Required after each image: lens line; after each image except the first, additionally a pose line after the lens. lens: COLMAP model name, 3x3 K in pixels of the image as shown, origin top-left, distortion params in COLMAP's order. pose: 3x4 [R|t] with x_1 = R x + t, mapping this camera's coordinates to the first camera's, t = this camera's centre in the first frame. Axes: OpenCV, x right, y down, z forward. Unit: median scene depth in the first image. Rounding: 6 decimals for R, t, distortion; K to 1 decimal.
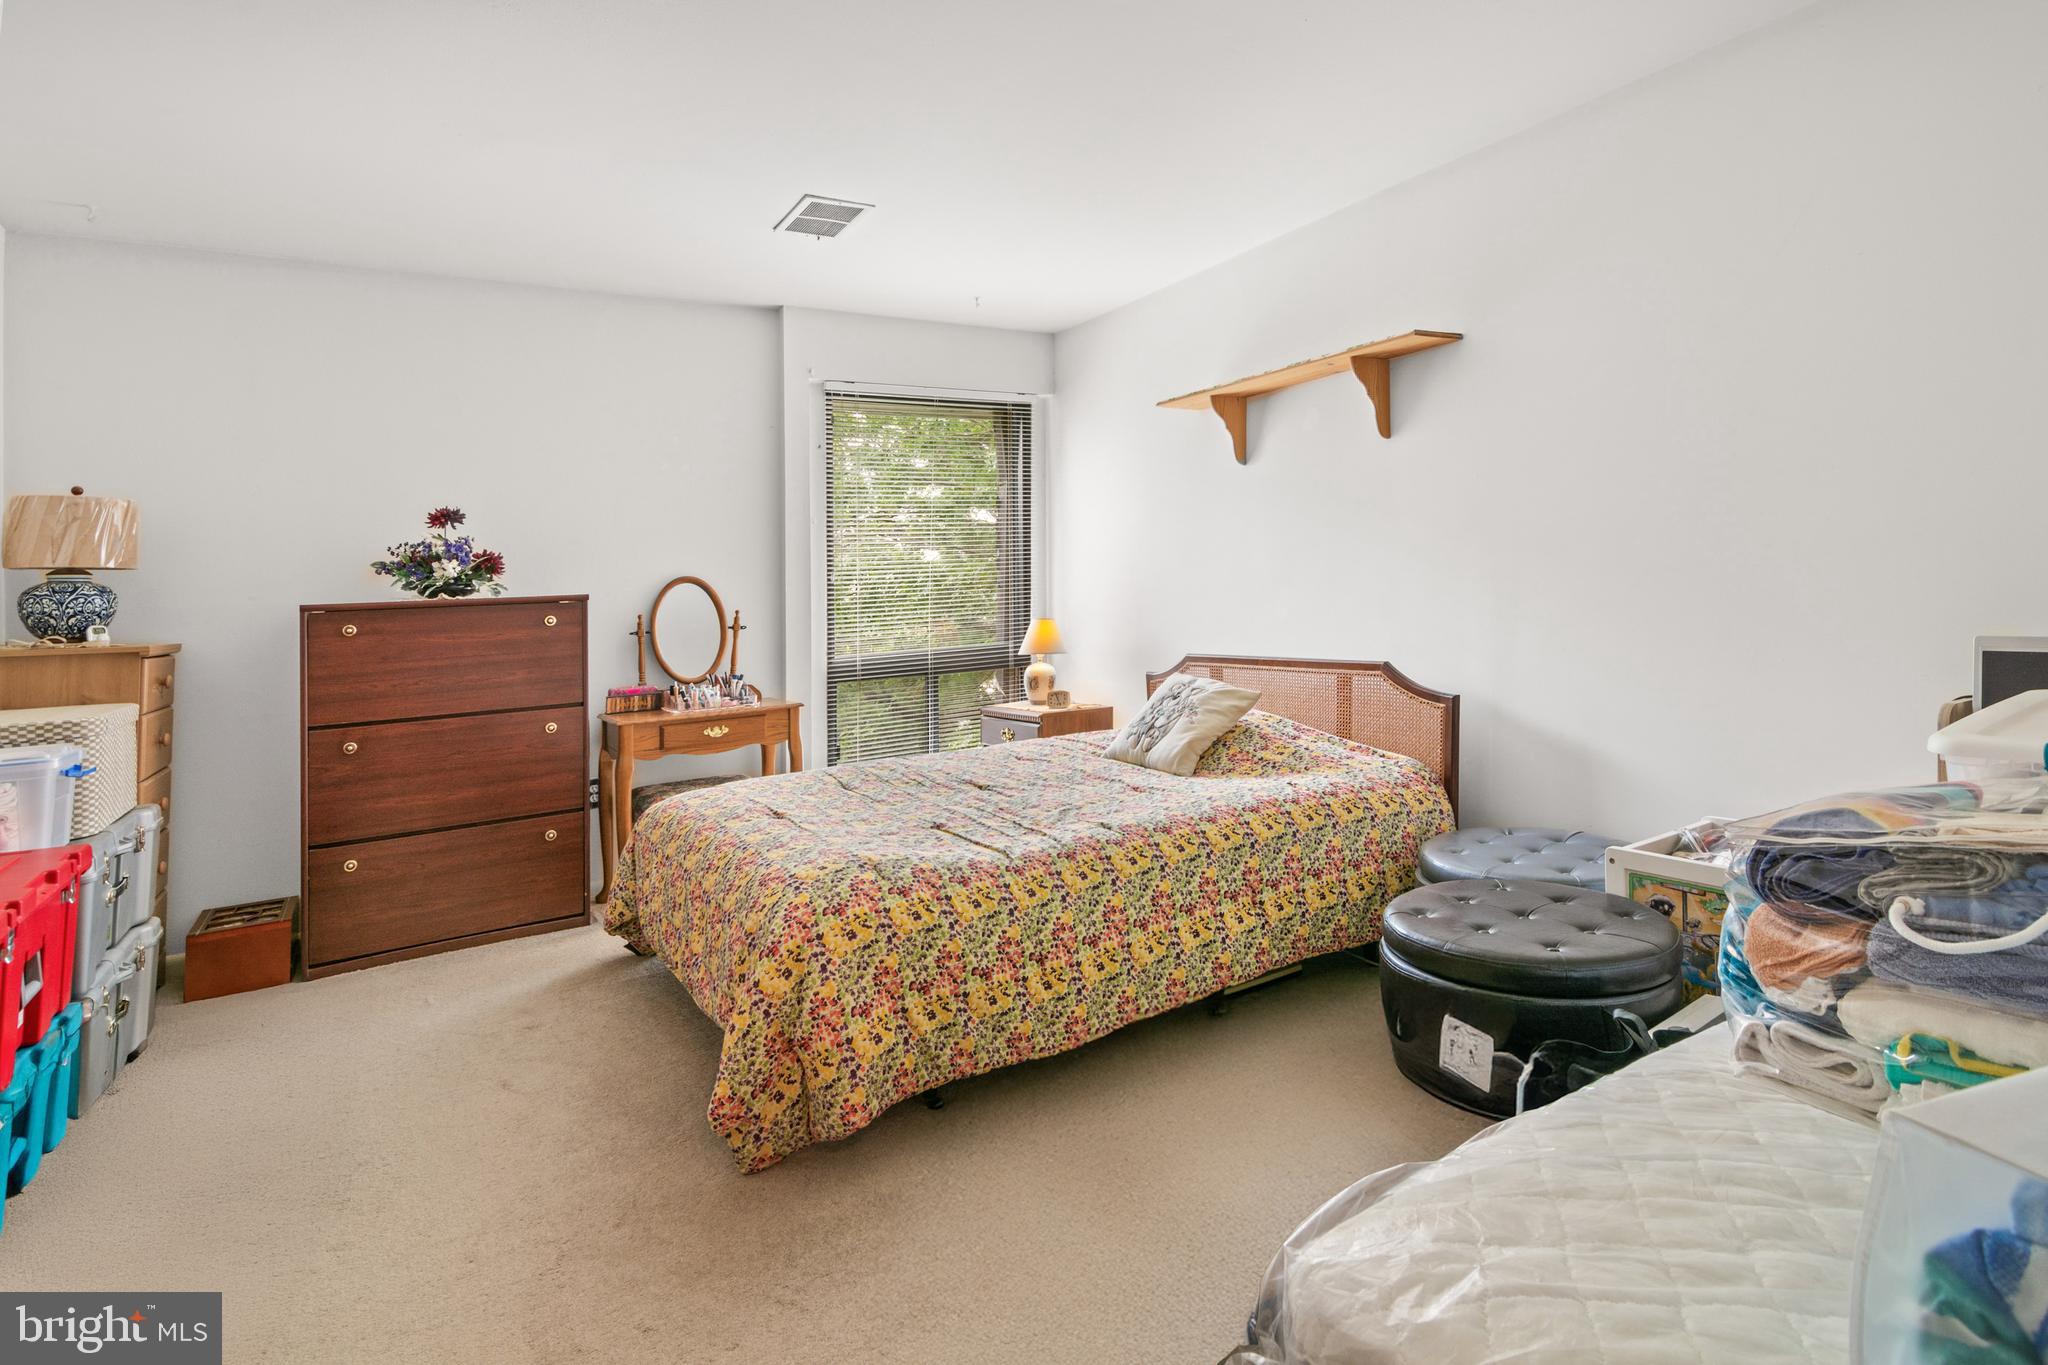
lens RADIAL K [[982.0, 0, 1024.0], [0, 982.0, 656.1], [0, 0, 1]] dist [0.002354, 0.000073]
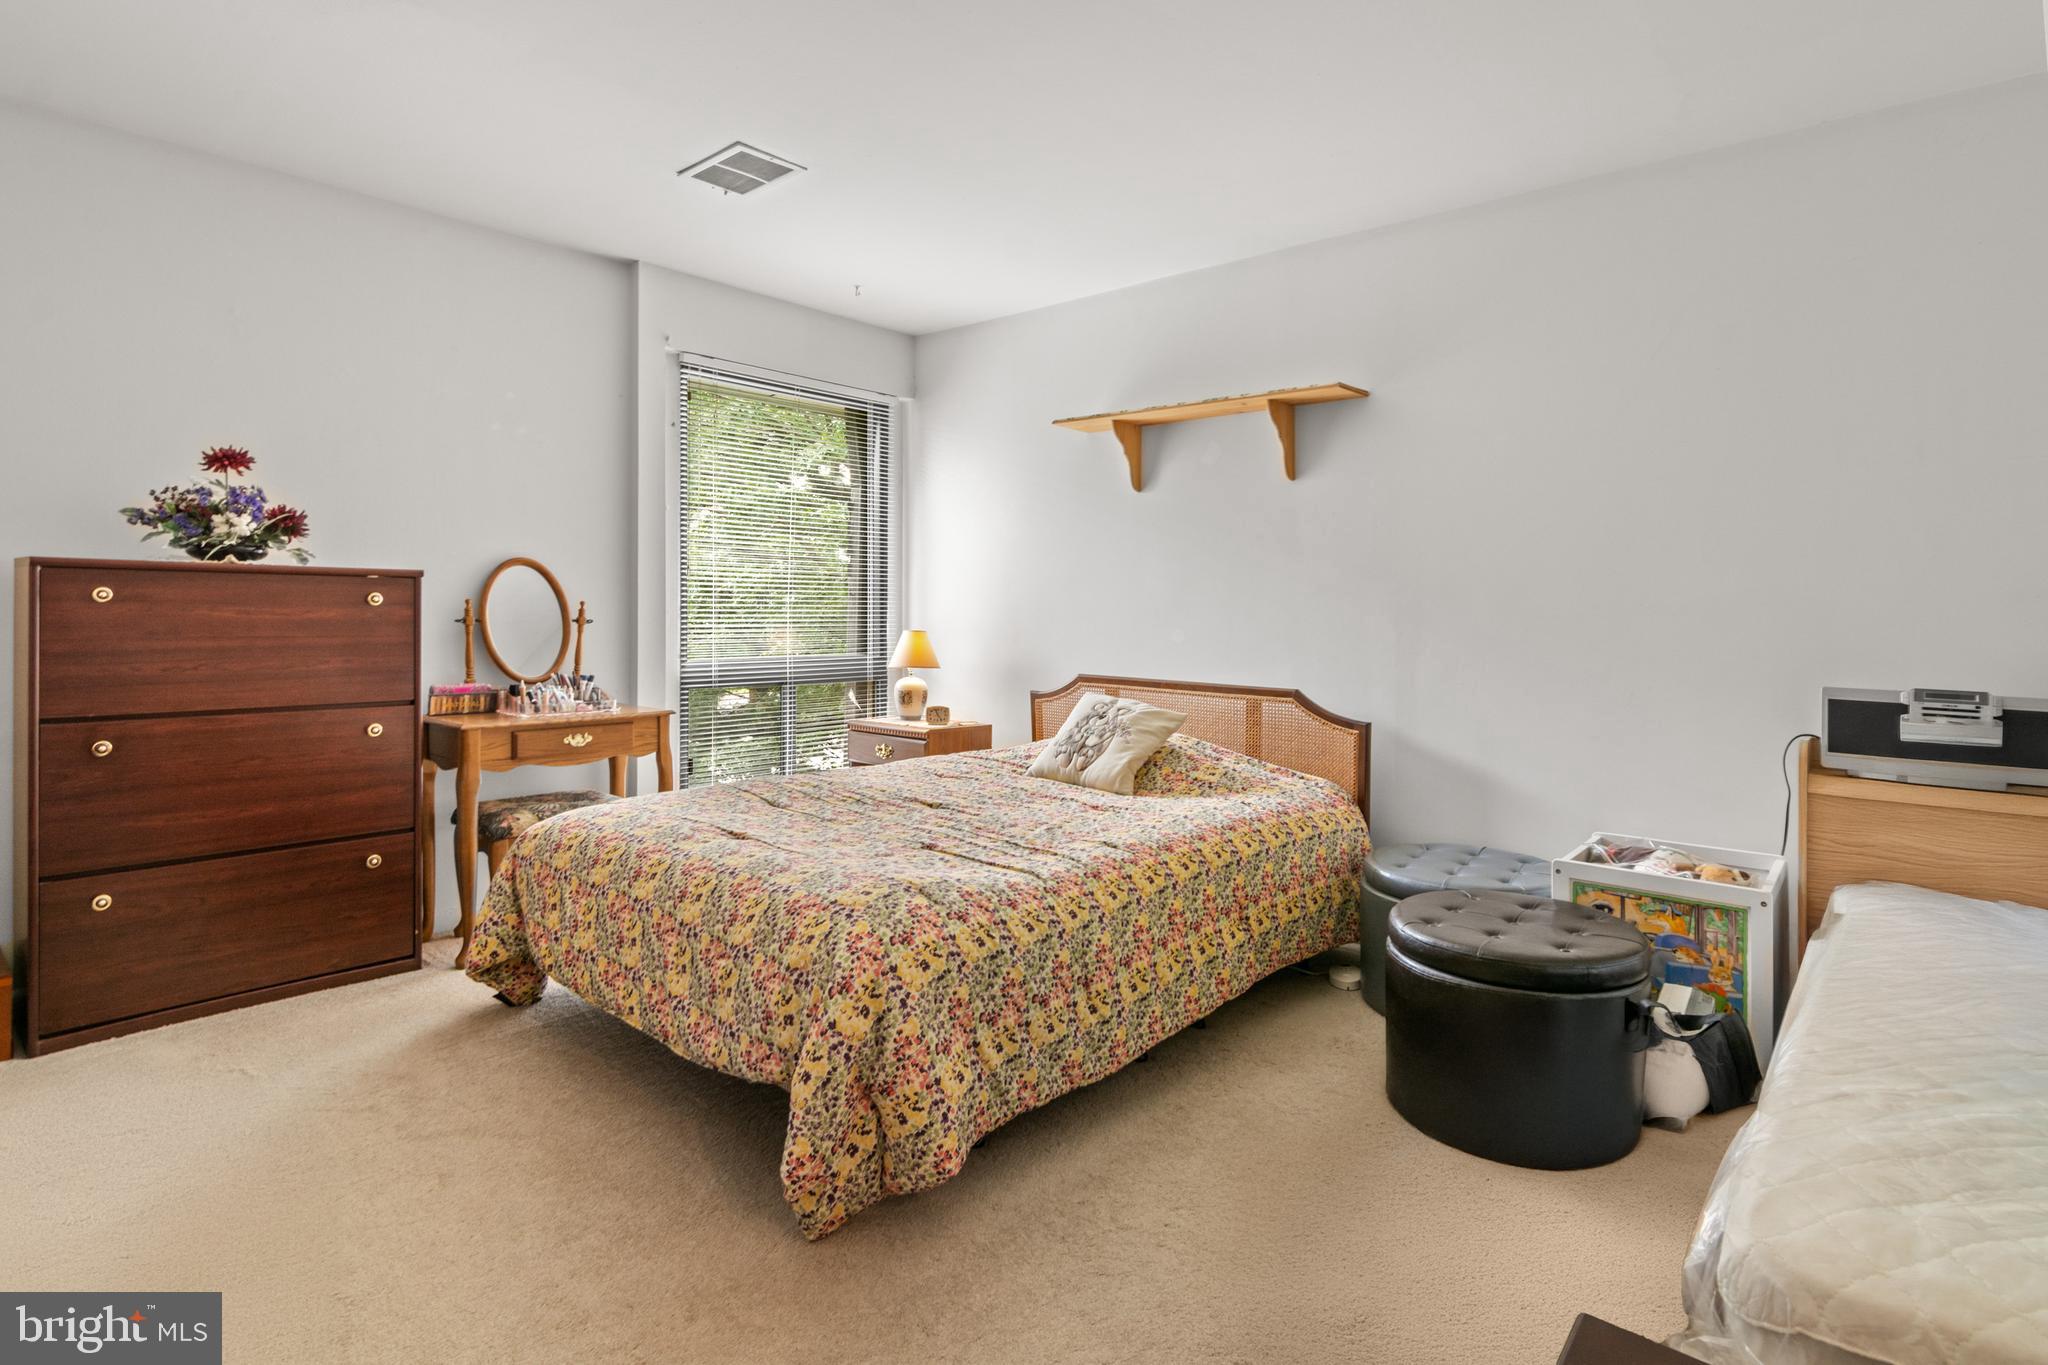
lens RADIAL K [[990.5, 0, 1024.0], [0, 990.5, 682.5], [0, 0, 1]] dist [-0.011474, -0.000148]
pose [[0.954208, 0.041747, 0.296217, -0.230421], [-0.043313, 0.999061, -0.001277, 0.012242], [-0.295992, -0.011611, 0.955120, 0.063524]]
